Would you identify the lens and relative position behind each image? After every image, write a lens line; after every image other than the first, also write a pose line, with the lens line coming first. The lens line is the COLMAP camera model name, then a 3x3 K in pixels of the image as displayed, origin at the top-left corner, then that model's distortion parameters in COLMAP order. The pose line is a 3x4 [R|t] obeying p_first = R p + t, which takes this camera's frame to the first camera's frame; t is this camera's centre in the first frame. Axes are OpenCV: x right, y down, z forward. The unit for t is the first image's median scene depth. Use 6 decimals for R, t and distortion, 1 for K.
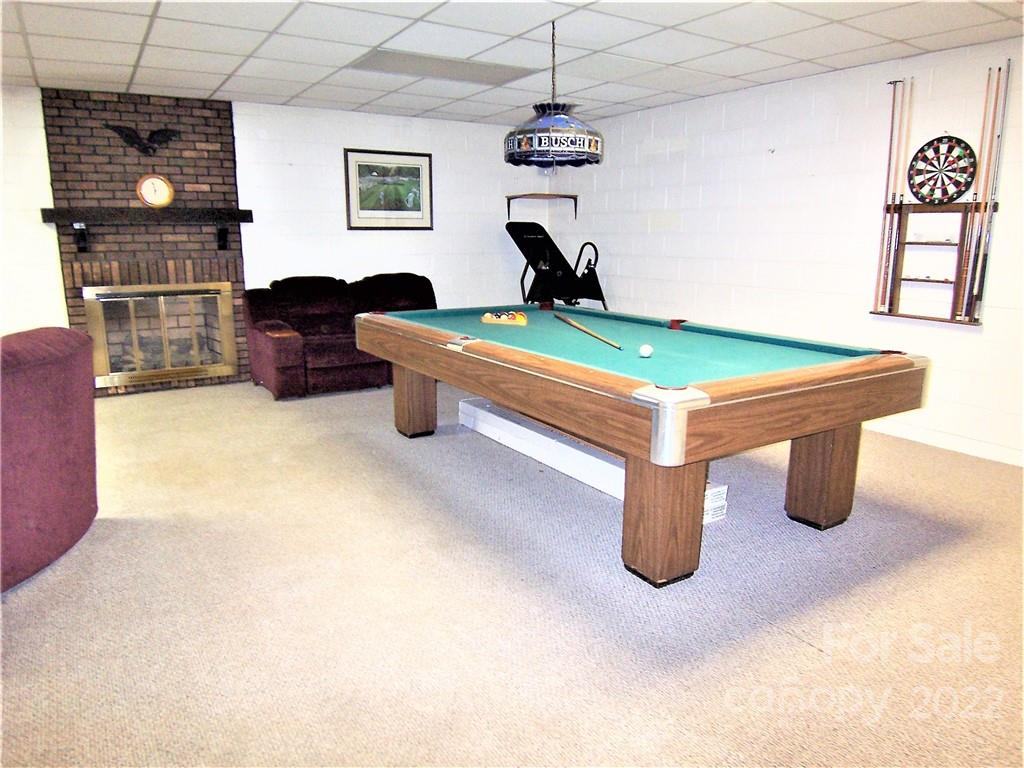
lens RADIAL K [[694.9, 0, 512.0], [0, 694.9, 384.0], [0, 0, 1]] dist [-0.020240, -0.028010]
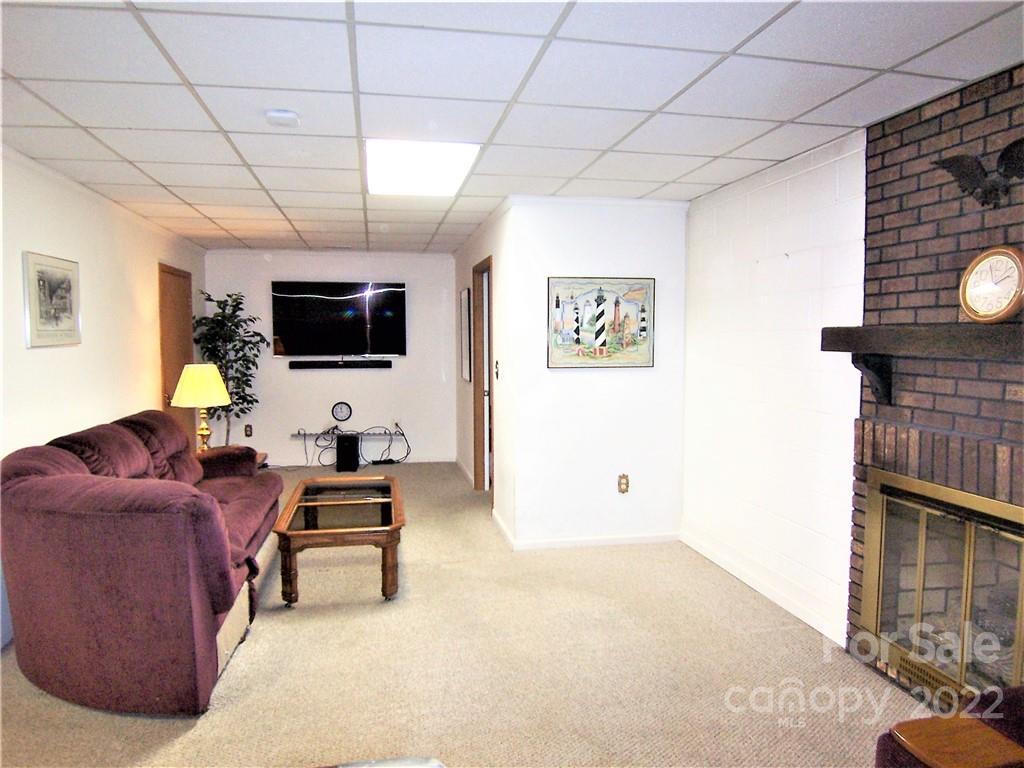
lens RADIAL K [[694.9, 0, 512.0], [0, 694.9, 384.0], [0, 0, 1]] dist [-0.020240, -0.028010]
pose [[-0.358227, 0.068631, -0.931109, -0.006280], [-0.190723, 0.970885, 0.144940, -0.231890], [0.913946, 0.229506, -0.334708, 0.909941]]
